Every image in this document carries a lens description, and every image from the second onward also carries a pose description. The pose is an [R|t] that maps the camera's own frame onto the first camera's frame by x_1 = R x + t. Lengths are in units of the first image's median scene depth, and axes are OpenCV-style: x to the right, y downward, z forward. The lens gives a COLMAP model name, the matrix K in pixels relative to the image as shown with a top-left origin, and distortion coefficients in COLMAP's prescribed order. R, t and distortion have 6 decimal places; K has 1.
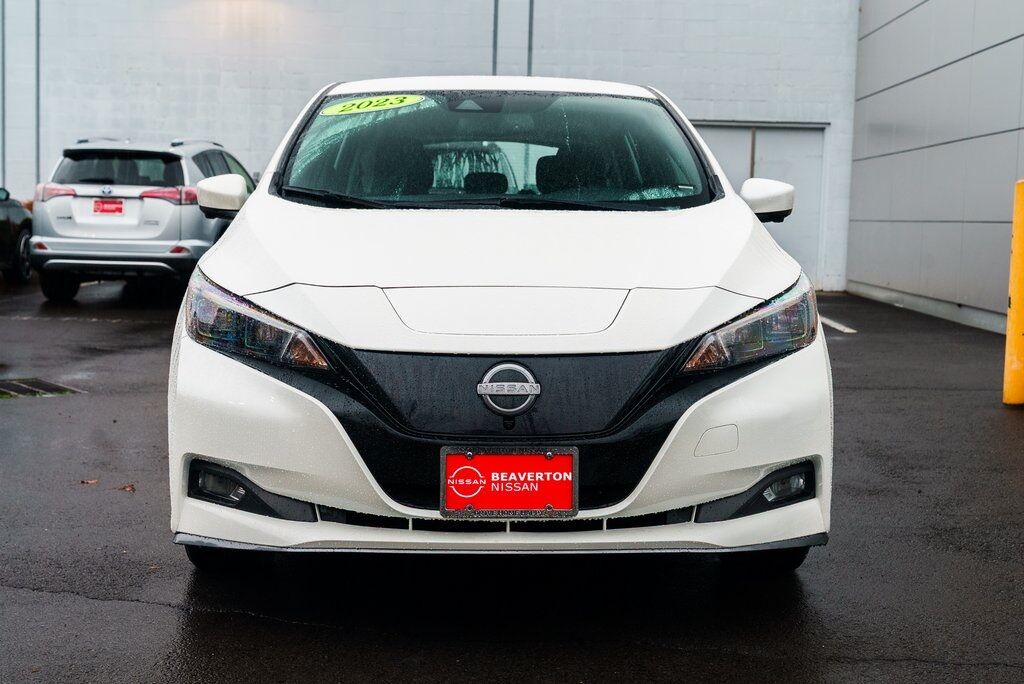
lens RADIAL K [[1506.4, 0, 507.4], [0, 1506.4, 340.3], [0, 0, 1]] dist [-0.026957, 0.000000]
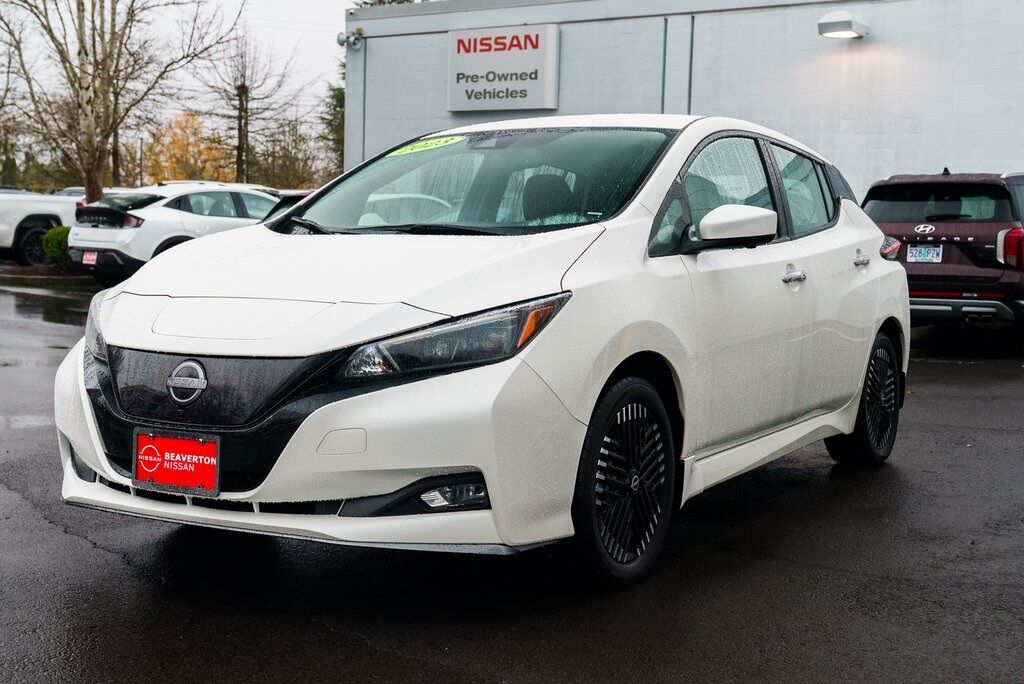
lens RADIAL K [[1354.5, 0, 518.5], [0, 1354.5, 336.8], [0, 0, 1]] dist [0.062223, 0.000000]
pose [[0.837464, 0.034009, -0.545433, 0.791193], [-0.046788, 0.998859, -0.009559, -0.005806], [0.544486, 0.033525, 0.838100, 0.246421]]
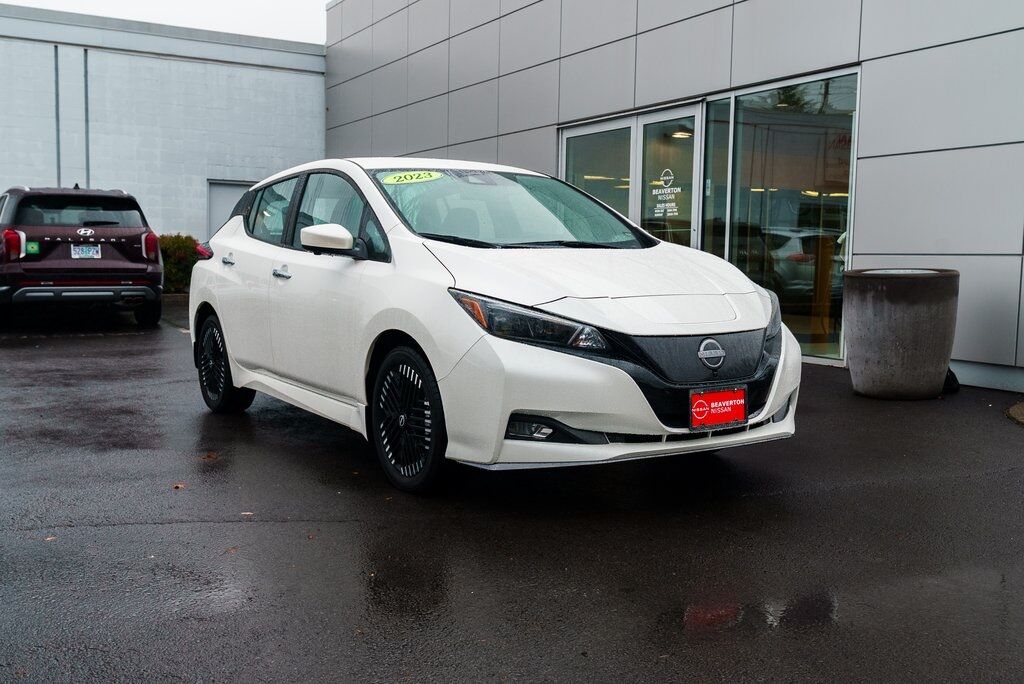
lens RADIAL K [[1028.1, 0, 513.9], [0, 1028.1, 349.1], [0, 0, 1]] dist [0.059002, 0.000000]
pose [[0.855674, -0.056408, 0.514432, -0.790241], [0.047421, 0.998406, 0.030599, -0.019591], [-0.515338, -0.001788, 0.856985, 0.108376]]
